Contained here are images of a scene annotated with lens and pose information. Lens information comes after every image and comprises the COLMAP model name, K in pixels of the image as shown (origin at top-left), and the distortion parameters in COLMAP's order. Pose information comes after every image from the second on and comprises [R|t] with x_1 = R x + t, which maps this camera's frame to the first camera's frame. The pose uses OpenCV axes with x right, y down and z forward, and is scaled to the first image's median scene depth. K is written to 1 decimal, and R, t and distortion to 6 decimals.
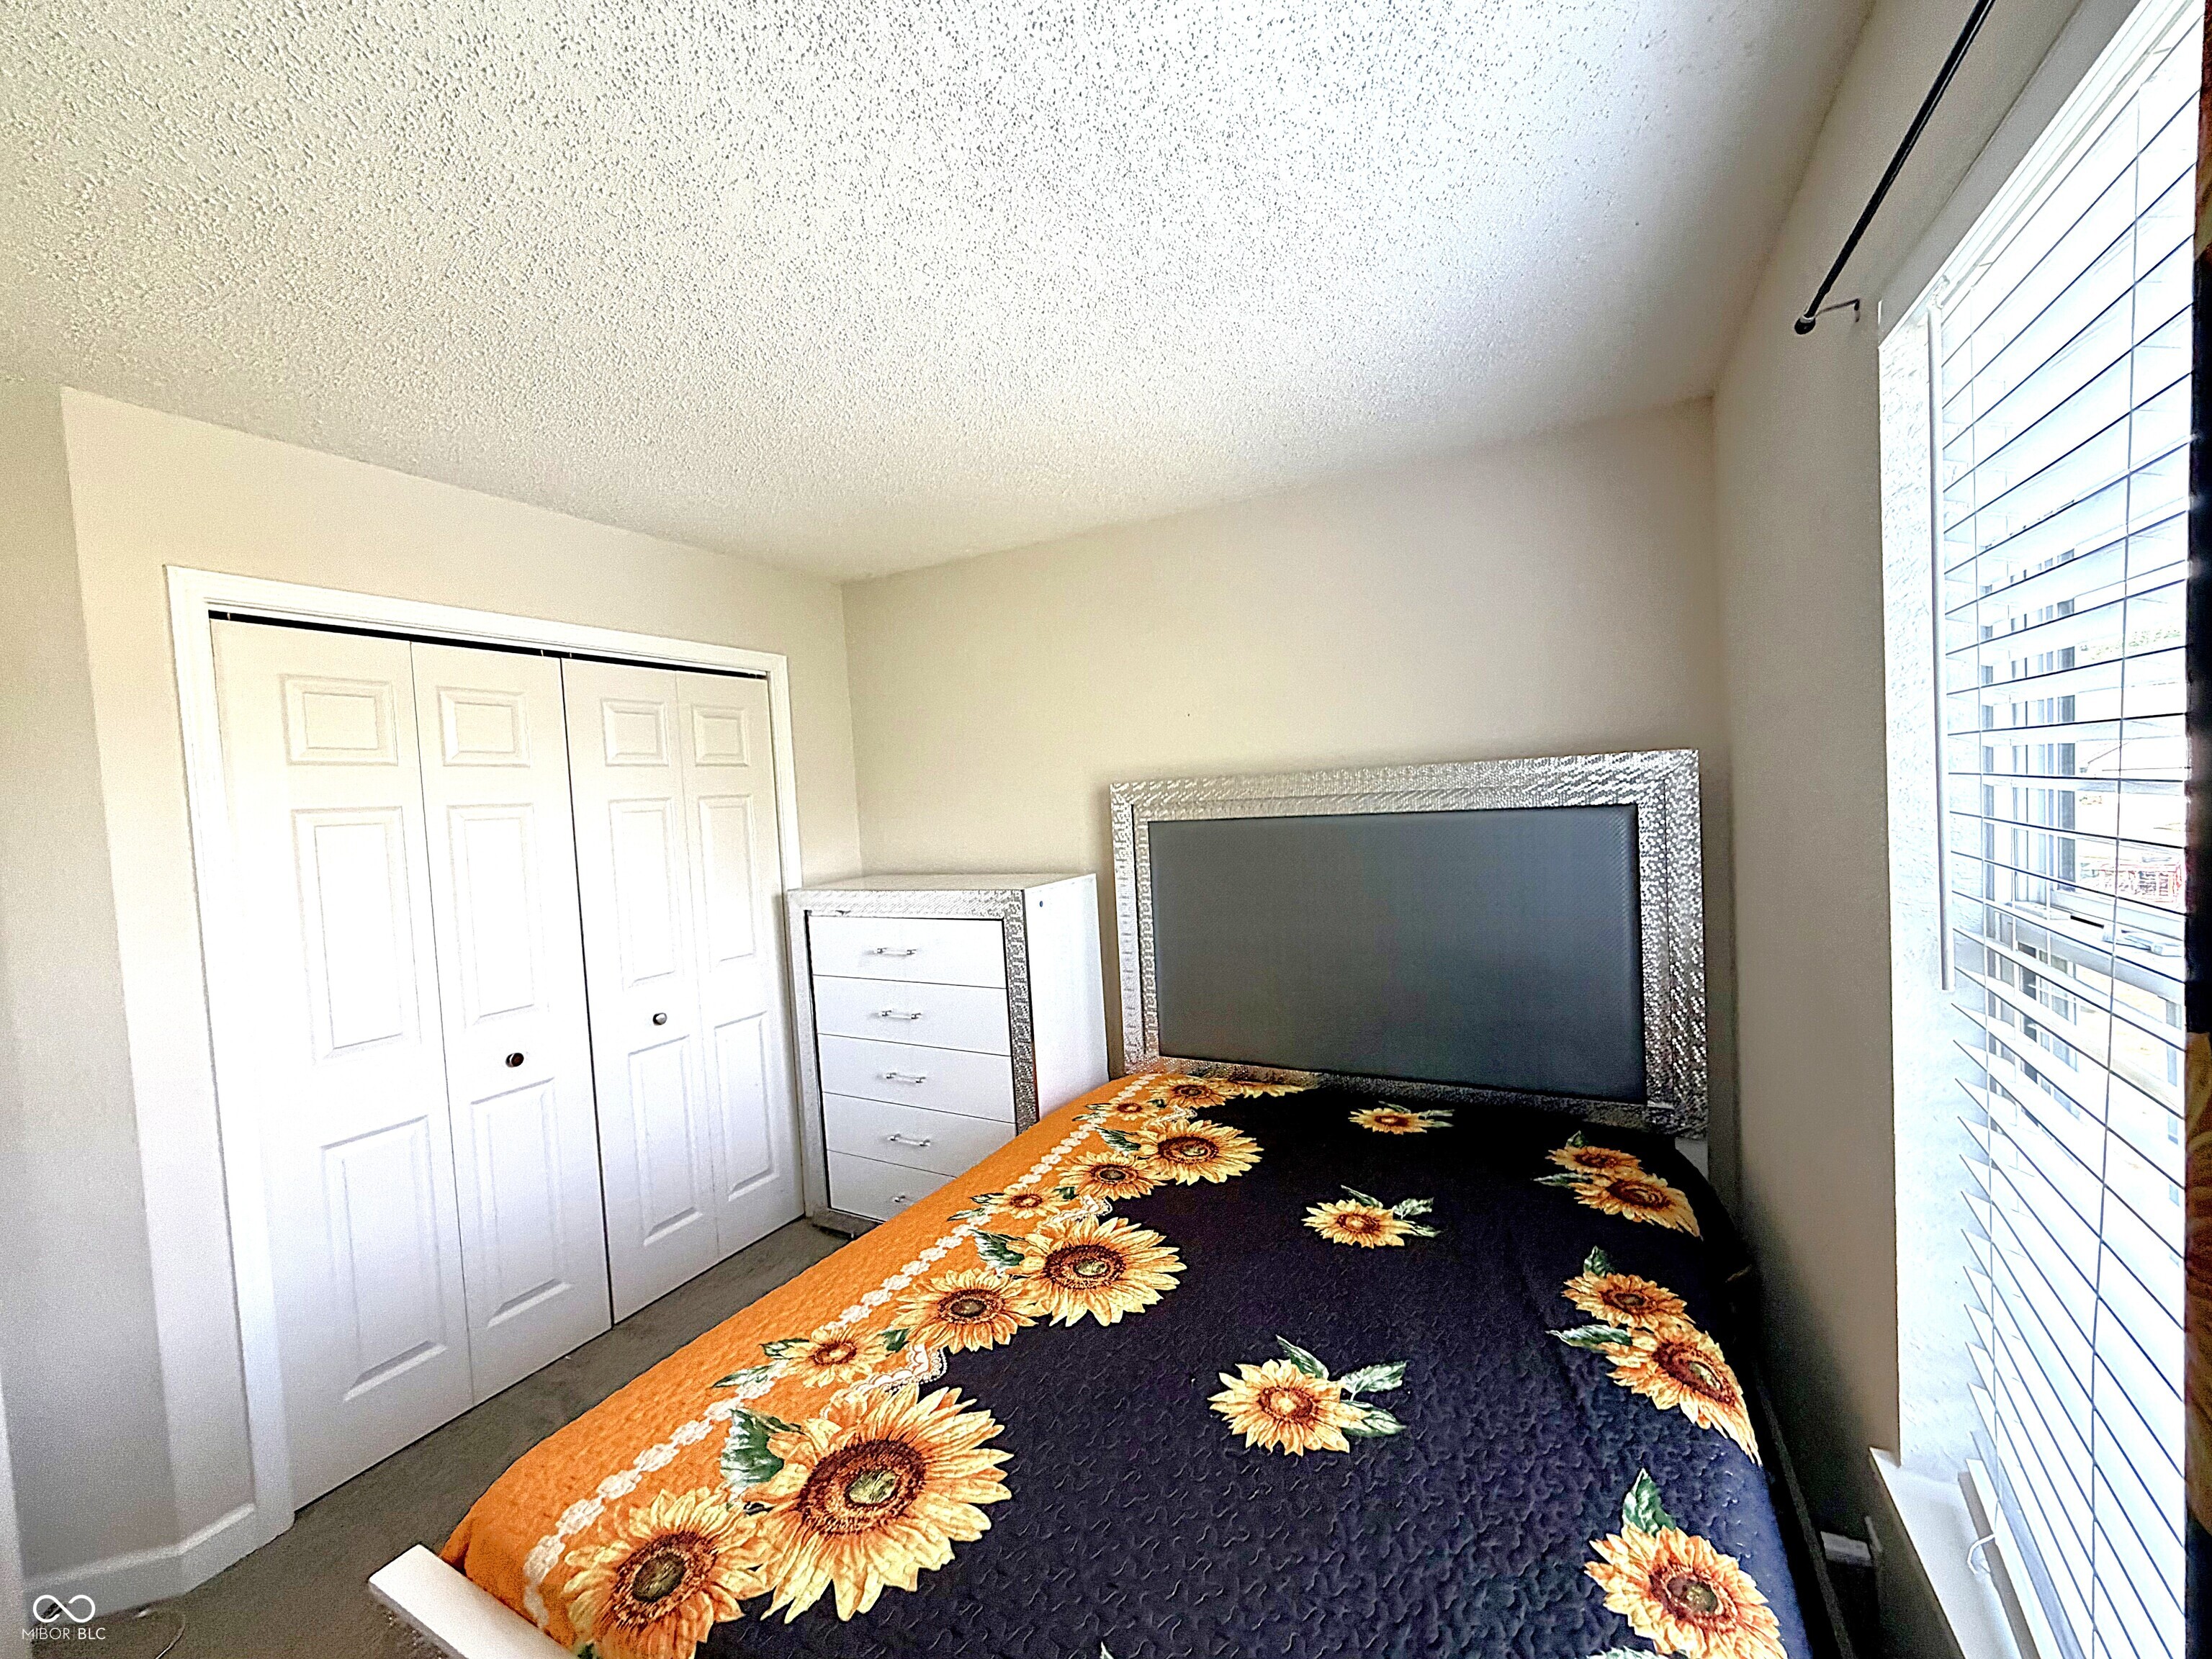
lens RADIAL K [[883.1, 0, 1102.8], [0, 883.1, 828.1], [0, 0, 1]] dist [-0.001791, 0.000781]
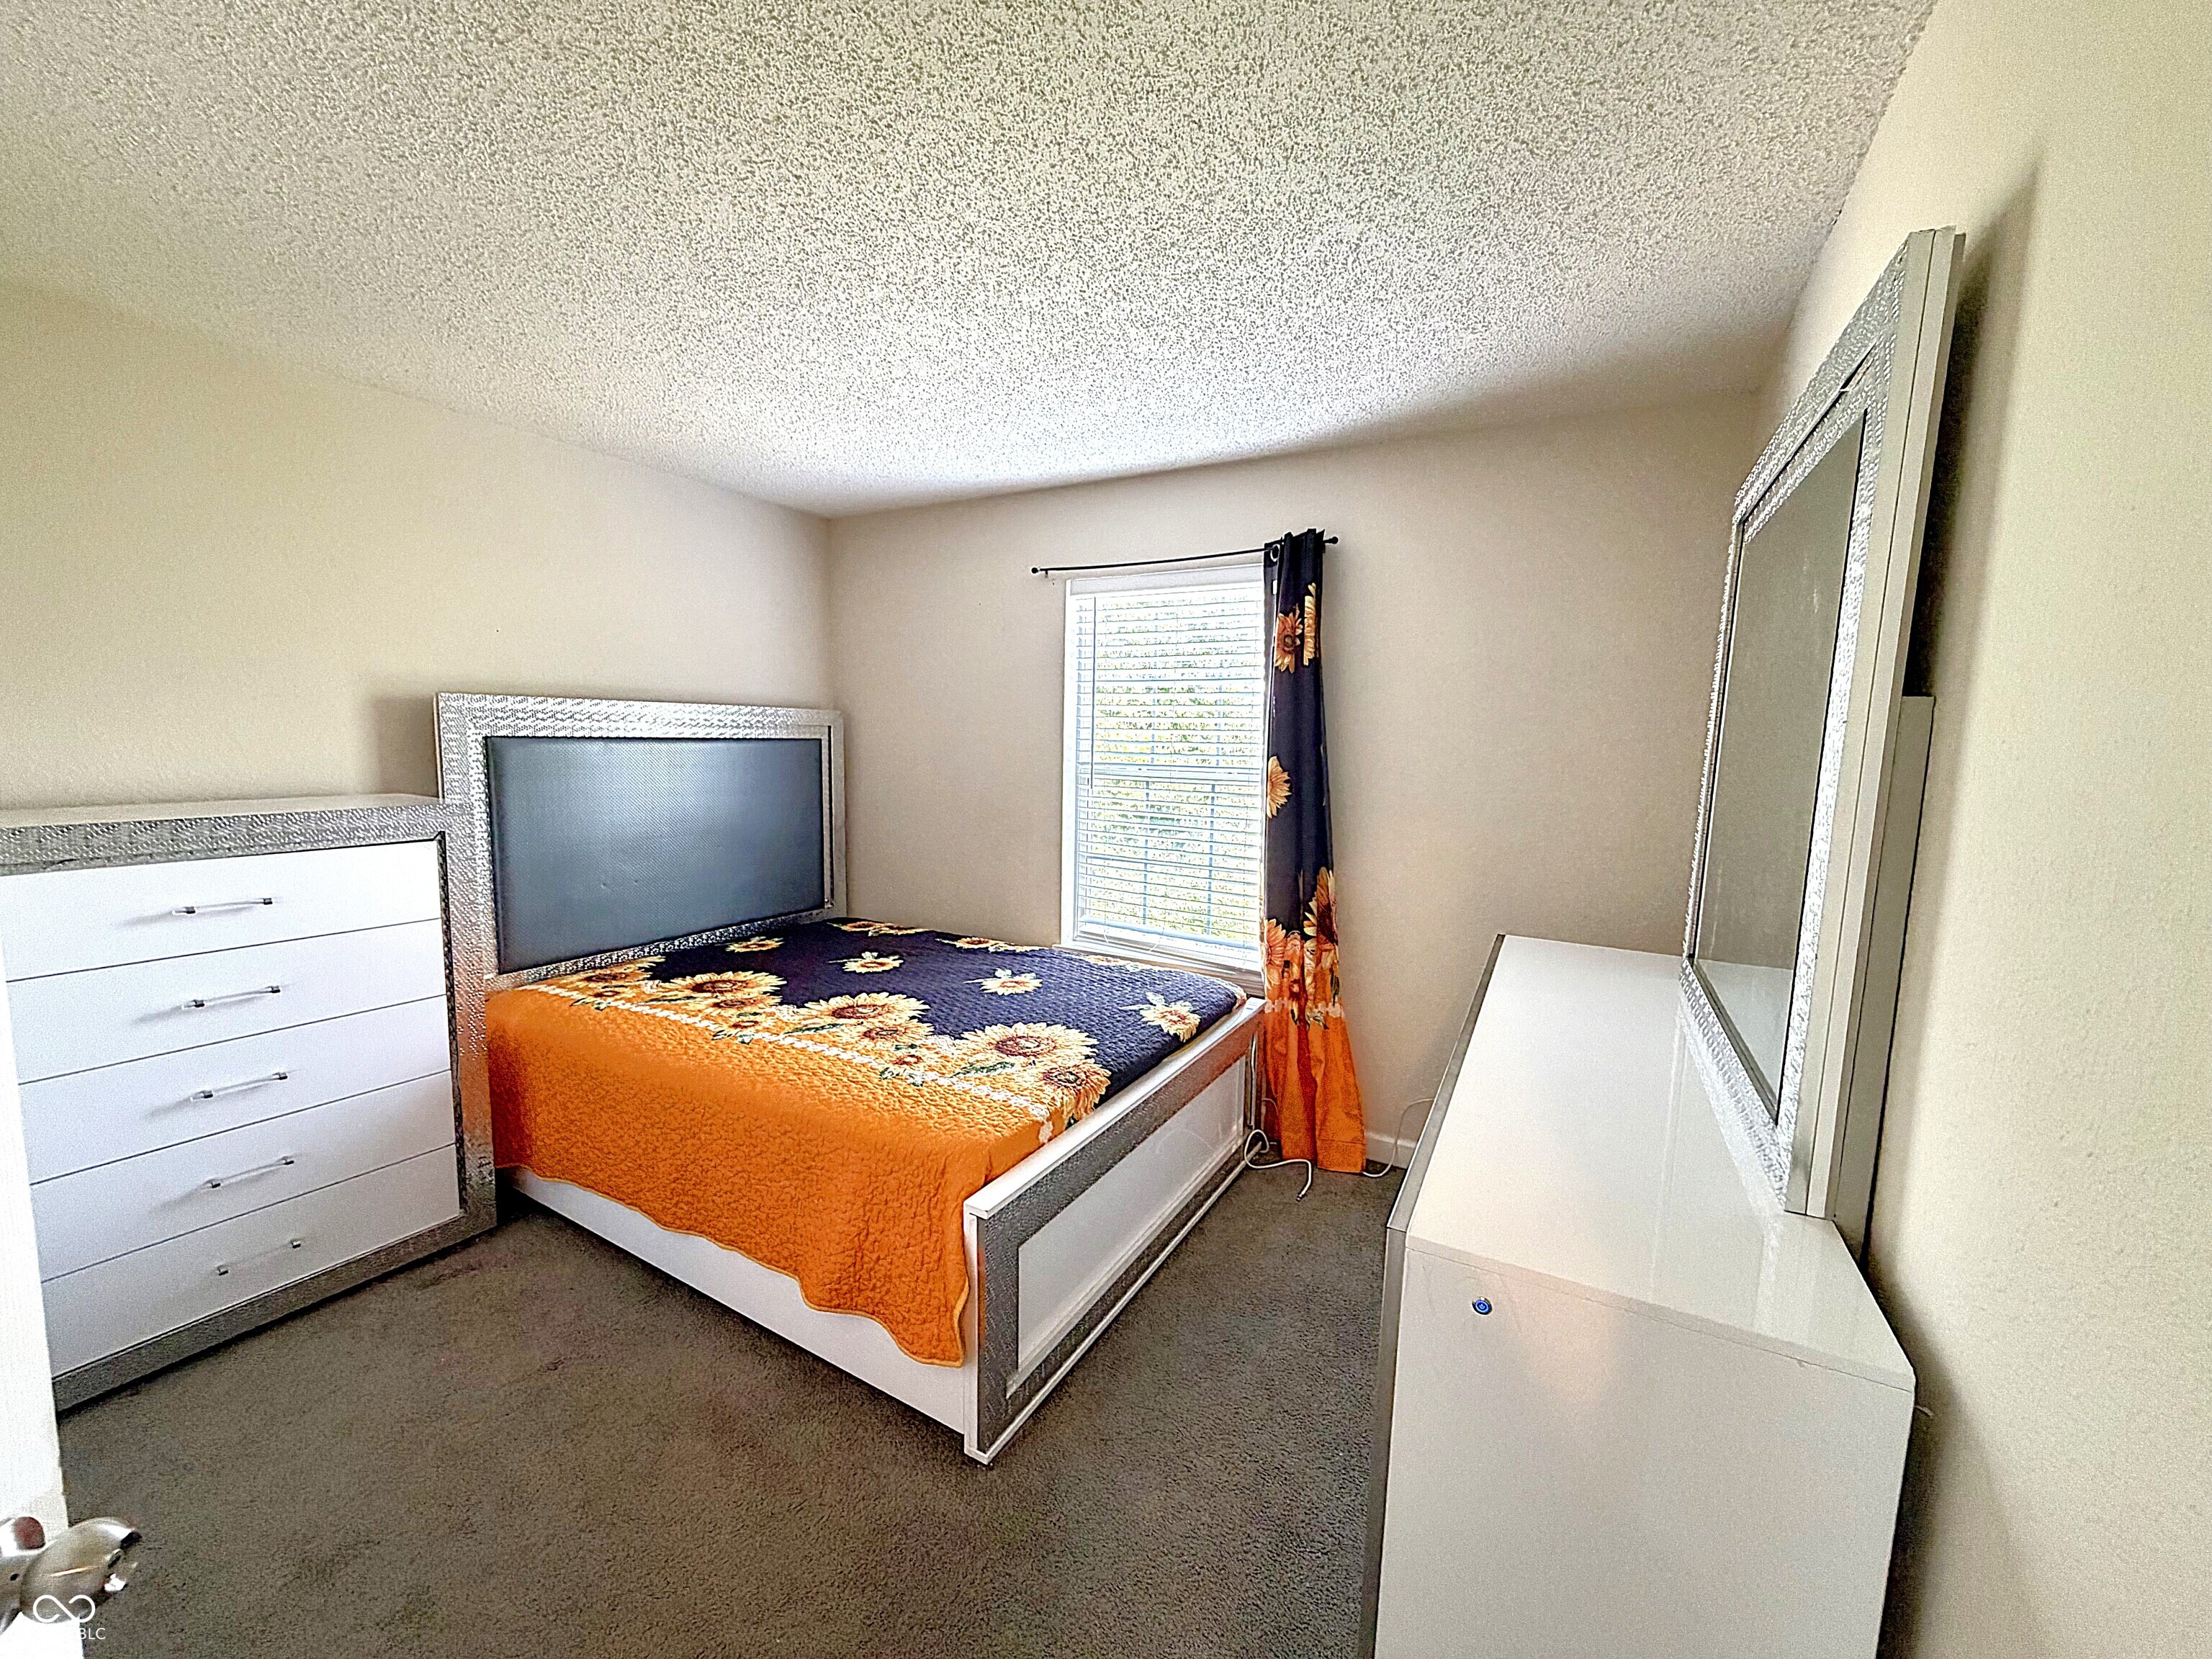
lens RADIAL K [[883.1, 0, 1095.6], [0, 883.1, 836.3], [0, 0, 1]] dist [-0.001791, 0.000781]
pose [[0.022438, -0.054807, 0.998245, -1.289380], [0.020634, 0.998309, 0.054347, 0.090853], [-0.999535, 0.019378, 0.023531, 0.447568]]
